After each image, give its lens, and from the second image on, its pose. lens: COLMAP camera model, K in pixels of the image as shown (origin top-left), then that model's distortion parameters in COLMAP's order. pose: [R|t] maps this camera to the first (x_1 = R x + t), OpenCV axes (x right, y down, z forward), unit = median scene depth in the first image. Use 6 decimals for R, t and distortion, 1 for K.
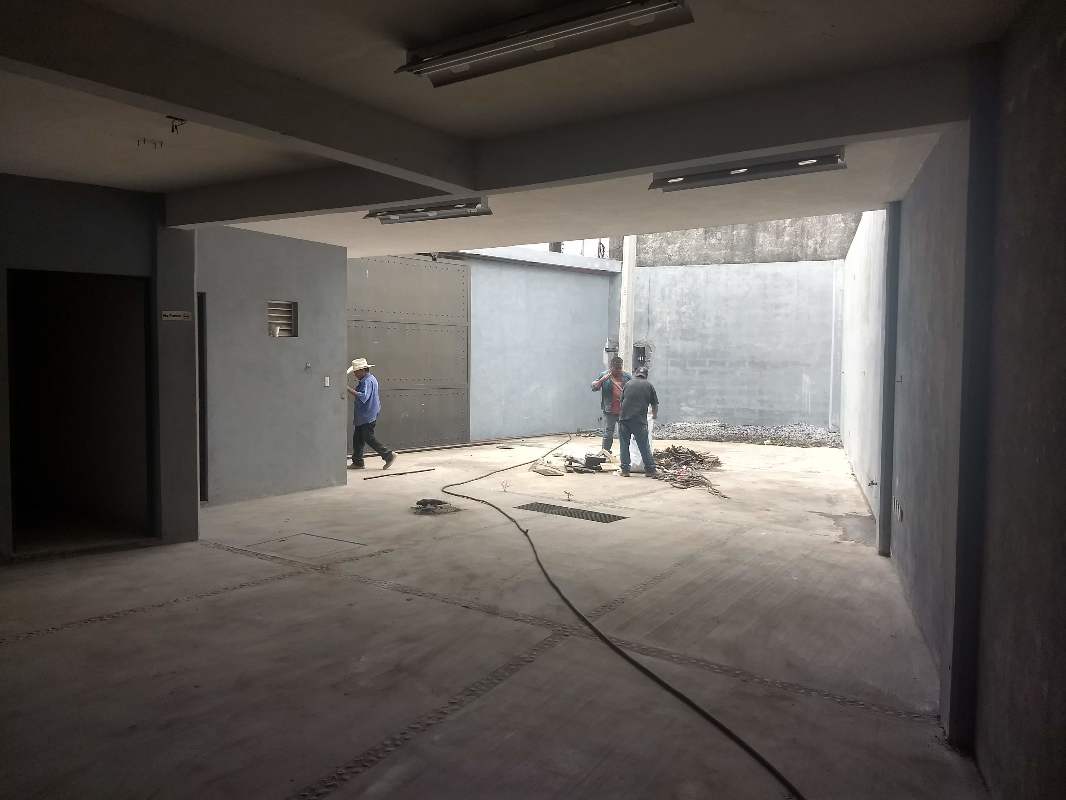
lens RADIAL K [[834.1, 0, 533.0], [0, 834.1, 400.0], [0, 0, 1]] dist [0.174564, -0.249341]
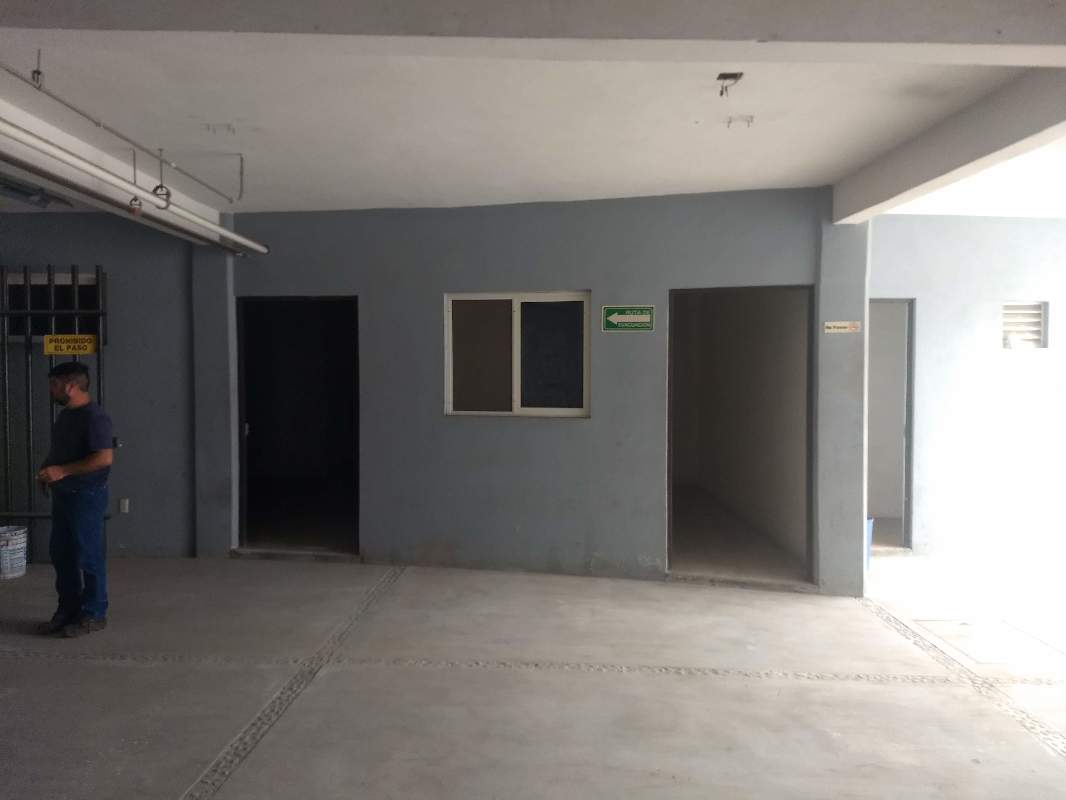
lens RADIAL K [[834.1, 0, 533.0], [0, 834.1, 400.0], [0, 0, 1]] dist [0.174564, -0.249341]
pose [[0.599209, 0.032011, -0.799952, 0.079508], [-0.046355, 0.998911, 0.005250, -0.017845], [0.799249, 0.033937, 0.600041, 0.268388]]
